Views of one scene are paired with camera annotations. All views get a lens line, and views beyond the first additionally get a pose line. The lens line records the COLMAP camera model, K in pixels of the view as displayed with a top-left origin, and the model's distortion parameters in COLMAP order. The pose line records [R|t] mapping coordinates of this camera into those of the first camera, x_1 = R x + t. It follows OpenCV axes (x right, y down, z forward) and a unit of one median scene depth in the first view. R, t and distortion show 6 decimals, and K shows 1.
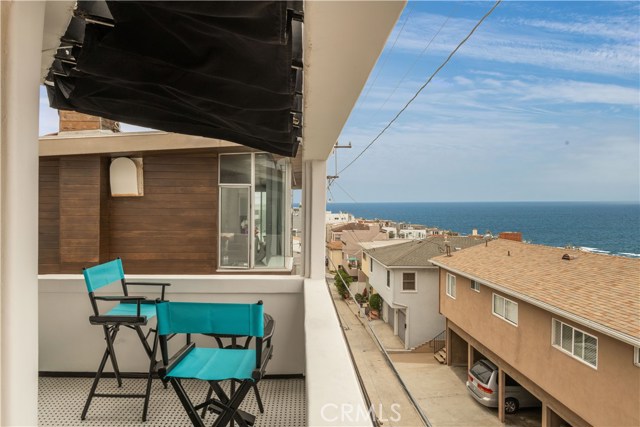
lens RADIAL K [[383.2, 0, 320.2], [0, 383.2, 212.7], [0, 0, 1]] dist [-0.001659, -0.001672]
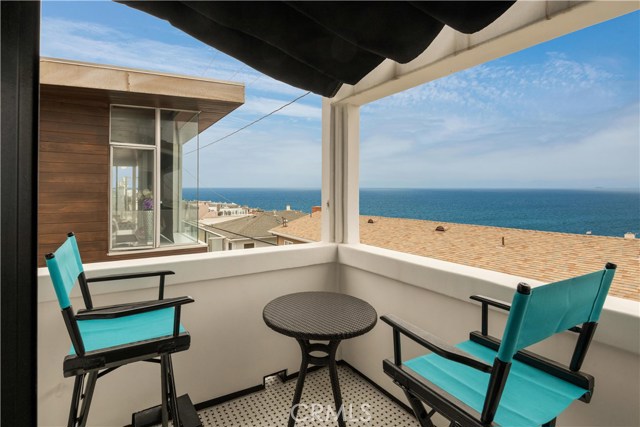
lens RADIAL K [[311.6, 0, 319.3], [0, 311.6, 199.1], [0, 0, 1]] dist [0.007996, -0.007575]
pose [[0.845923, -0.012680, 0.533154, -0.244891], [0.007593, 0.999902, 0.011733, 0.035115], [-0.533251, -0.005877, 0.845937, 0.239102]]
